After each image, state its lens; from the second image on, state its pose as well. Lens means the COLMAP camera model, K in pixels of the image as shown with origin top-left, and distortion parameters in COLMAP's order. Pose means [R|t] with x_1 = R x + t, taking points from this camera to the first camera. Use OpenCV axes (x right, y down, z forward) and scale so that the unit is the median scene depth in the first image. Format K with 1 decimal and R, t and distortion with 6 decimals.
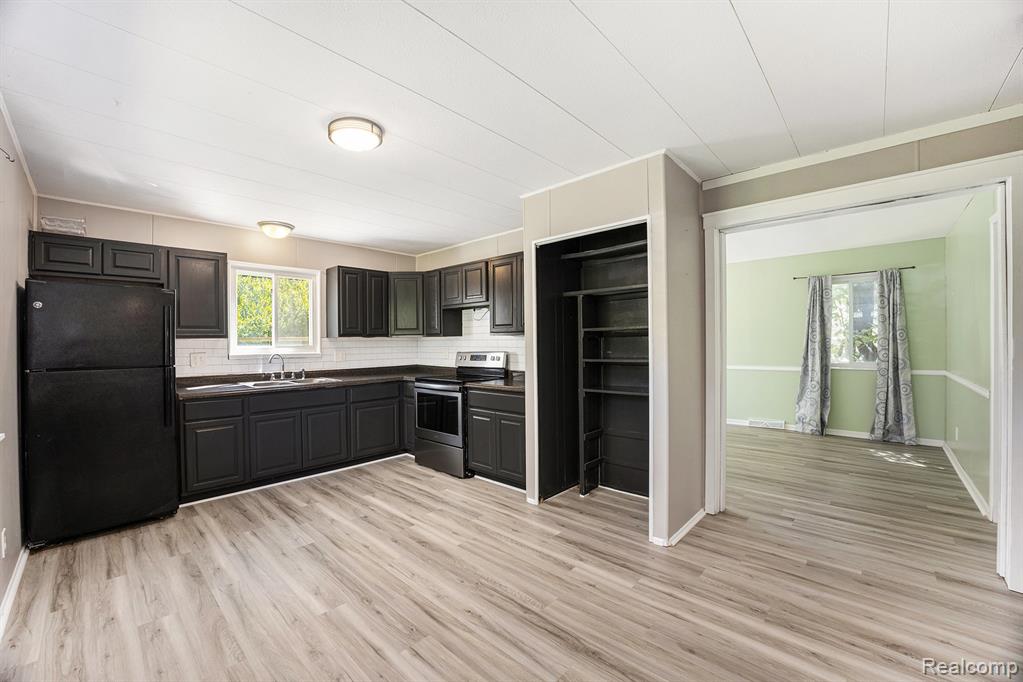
lens RADIAL K [[408.2, 0, 506.2], [0, 408.2, 347.1], [0, 0, 1]] dist [-0.049924, 0.010716]
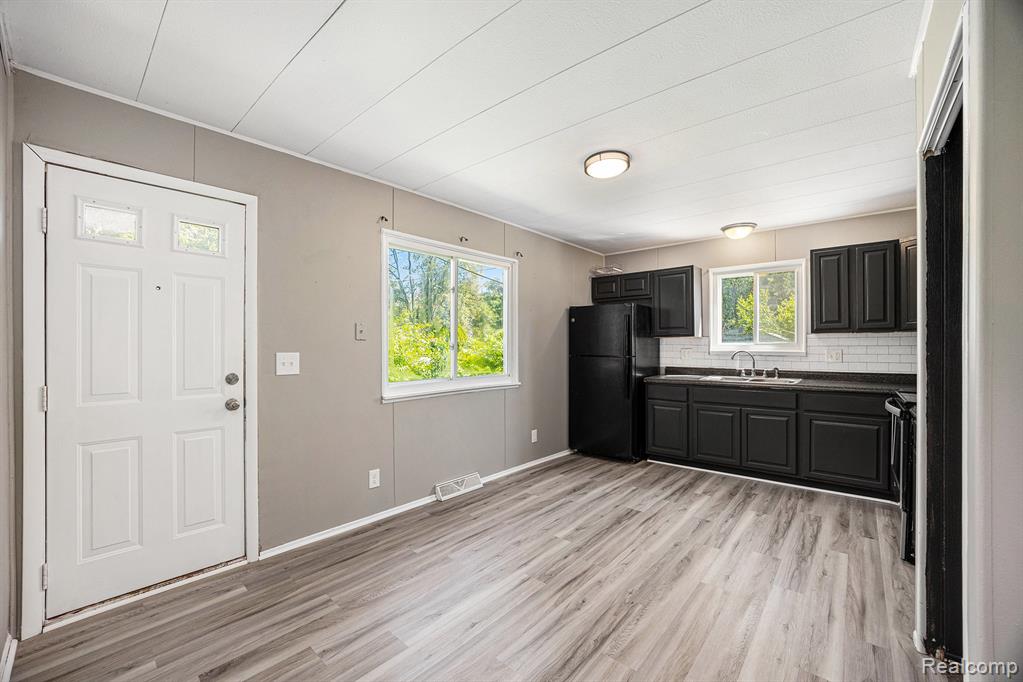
lens RADIAL K [[408.2, 0, 506.2], [0, 408.2, 347.1], [0, 0, 1]] dist [-0.049924, 0.010716]
pose [[0.040311, 0.012212, -0.999113, 0.586329], [-0.004878, 0.999916, 0.012025, -0.003668], [0.999175, 0.004389, 0.040367, 0.482432]]
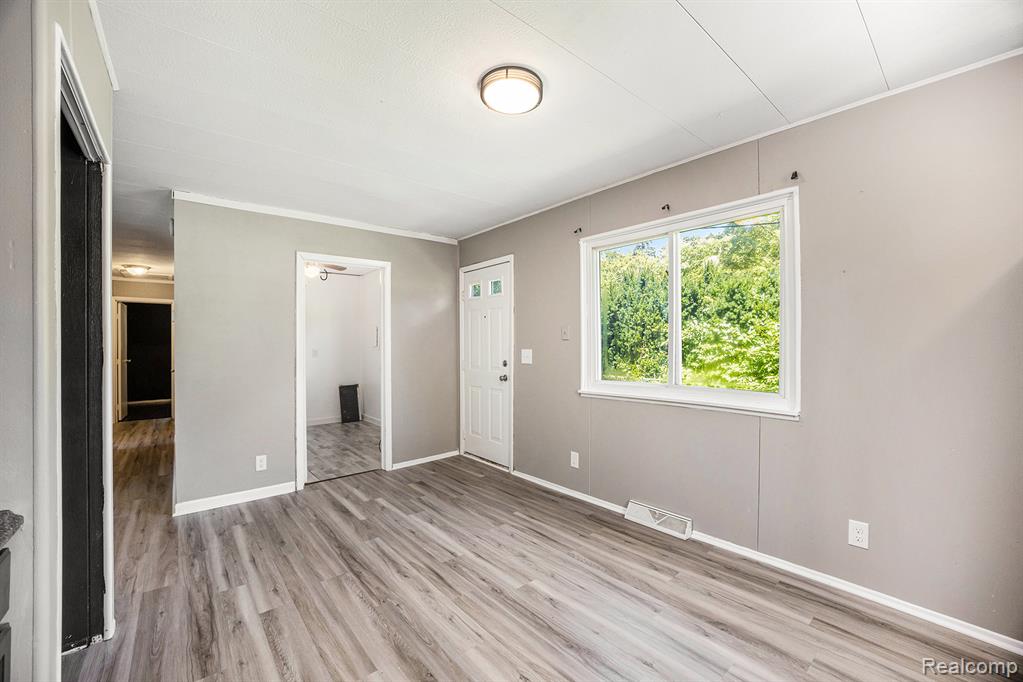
lens RADIAL K [[426.4, 0, 517.8], [0, 426.4, 338.0], [0, 0, 1]] dist [-0.050285, 0.012381]
pose [[-0.994192, 0.021823, 0.105382, -0.354555], [0.020907, 0.999734, -0.009787, -0.003273], [-0.105567, -0.007527, -0.994384, 1.382727]]
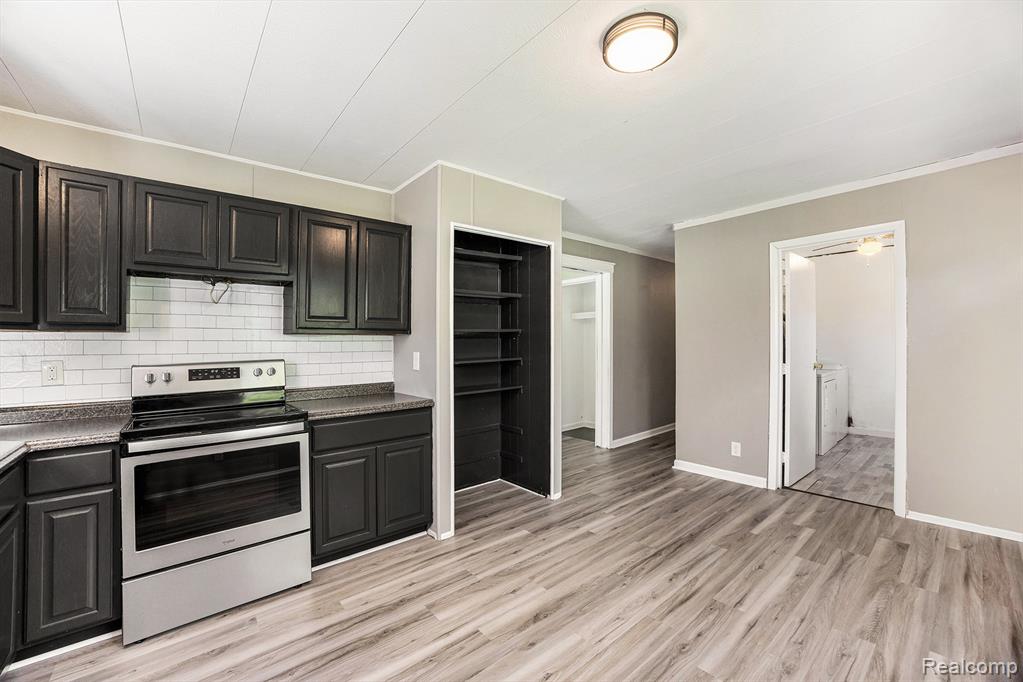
lens RADIAL K [[408.2, 0, 506.2], [0, 408.2, 347.1], [0, 0, 1]] dist [-0.049924, 0.010716]
pose [[0.123731, 0.004015, 0.992308, -0.814117], [0.017302, 0.999831, -0.006203, 0.000513], [-0.992165, 0.017937, 0.123641, 0.836569]]
